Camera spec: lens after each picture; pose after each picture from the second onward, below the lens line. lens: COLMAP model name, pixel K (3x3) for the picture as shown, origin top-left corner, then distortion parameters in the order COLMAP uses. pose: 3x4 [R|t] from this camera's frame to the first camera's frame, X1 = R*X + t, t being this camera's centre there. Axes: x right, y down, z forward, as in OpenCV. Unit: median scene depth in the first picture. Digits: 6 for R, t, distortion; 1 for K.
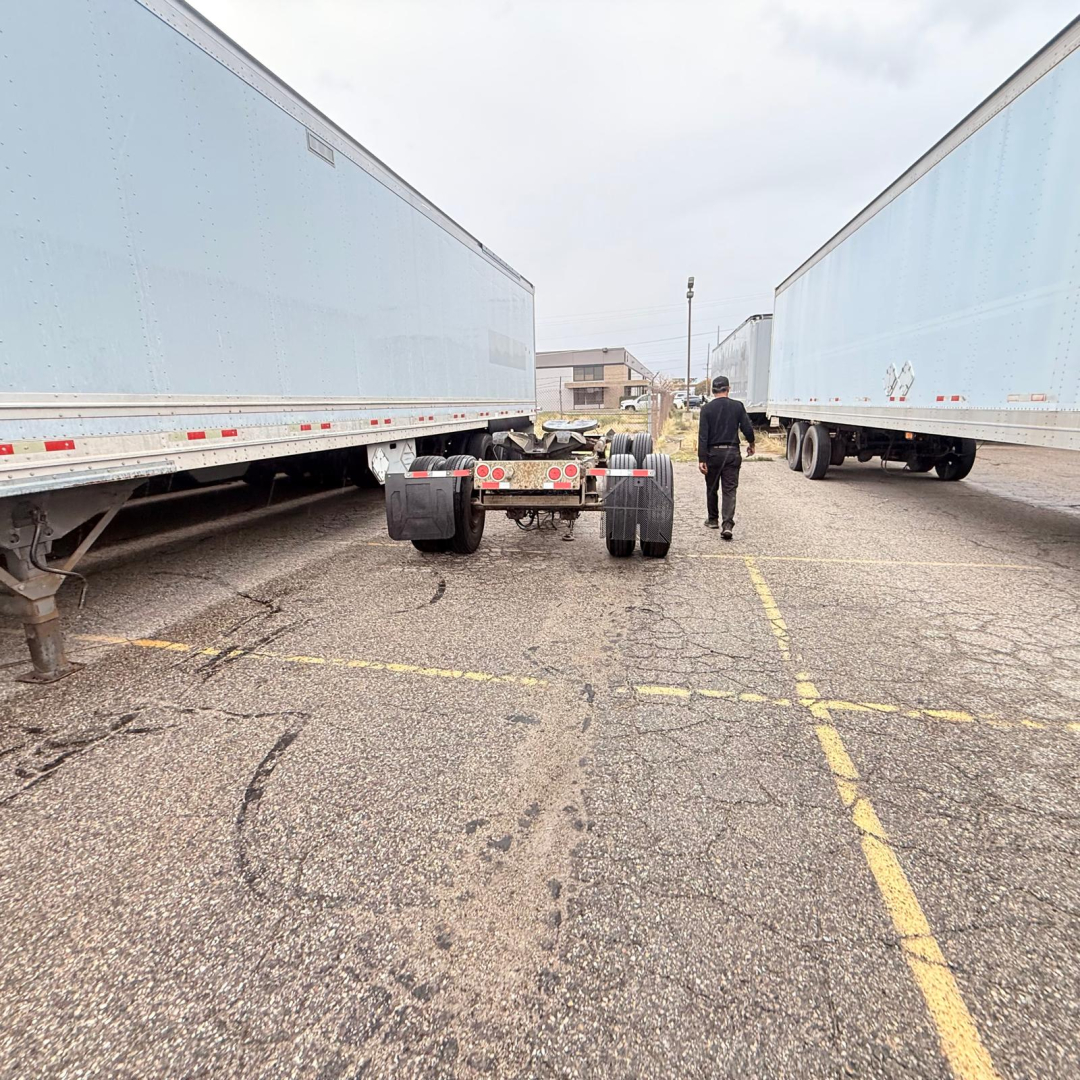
lens RADIAL K [[570.4, 0, 541.1], [0, 570.4, 537.7], [0, 0, 1]] dist [0.000704, -0.000155]
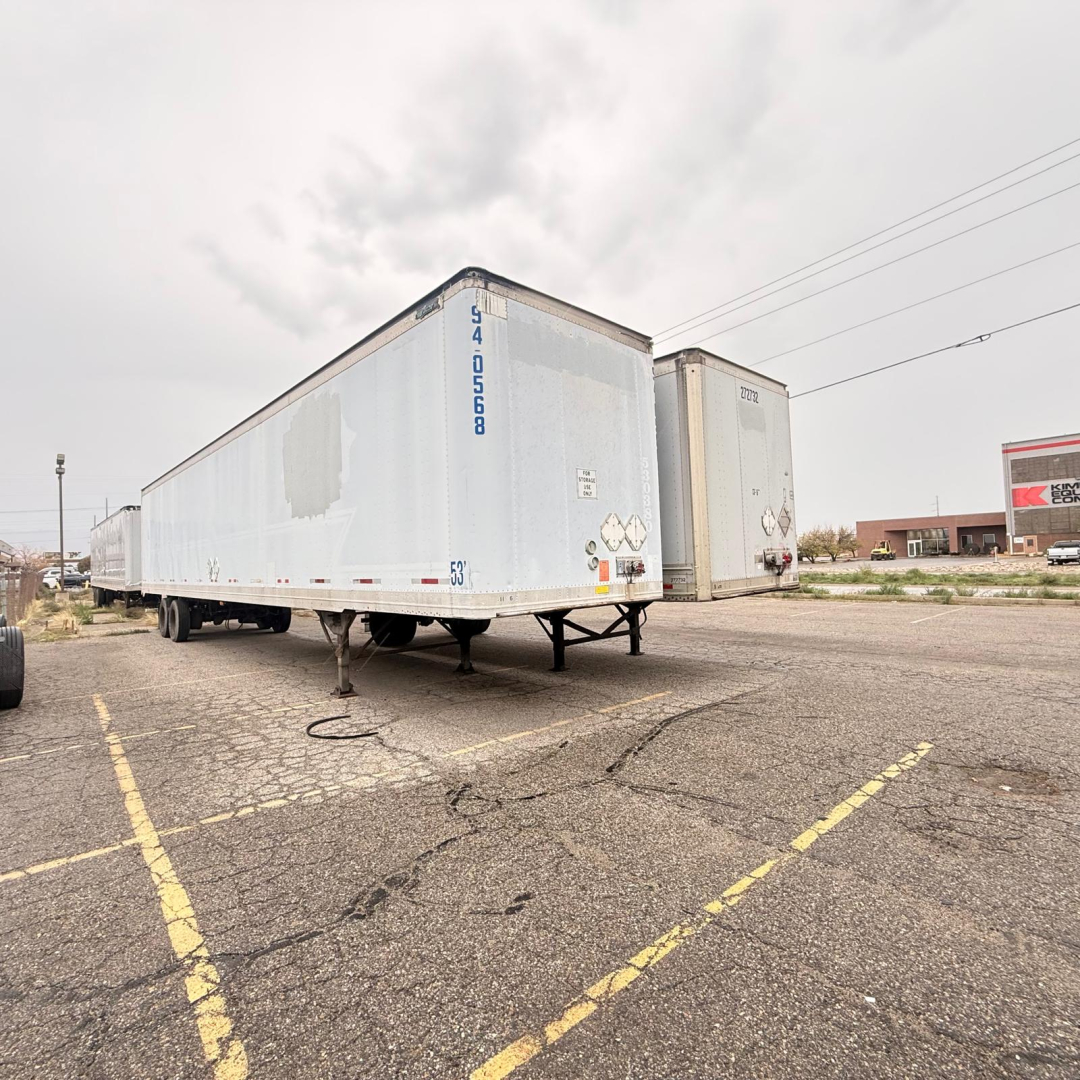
lens RADIAL K [[570.4, 0, 530.0], [0, 570.4, 541.5], [0, 0, 1]] dist [0.000704, -0.000155]
pose [[0.603135, 0.034065, 0.796912, -0.117998], [0.199267, 0.960974, -0.191892, 0.147397], [-0.772348, 0.274535, 0.572808, -0.694031]]
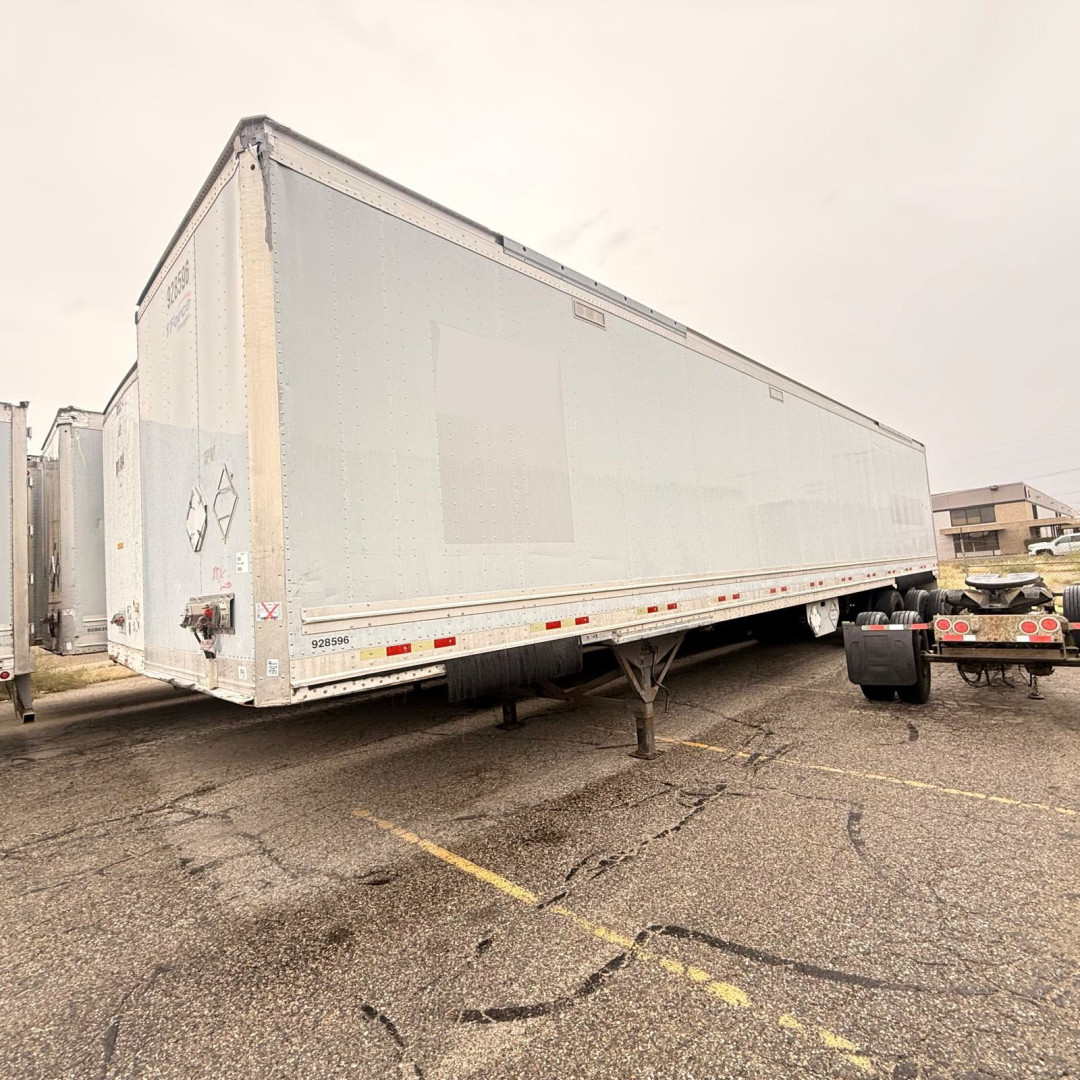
lens RADIAL K [[570.4, 0, 538.8], [0, 570.4, 541.7], [0, 0, 1]] dist [0.000704, -0.000155]
pose [[0.842882, -0.076066, -0.532696, -0.140325], [-0.068886, 0.966560, -0.247017, 0.048889], [0.533672, 0.244901, 0.809455, -0.315758]]
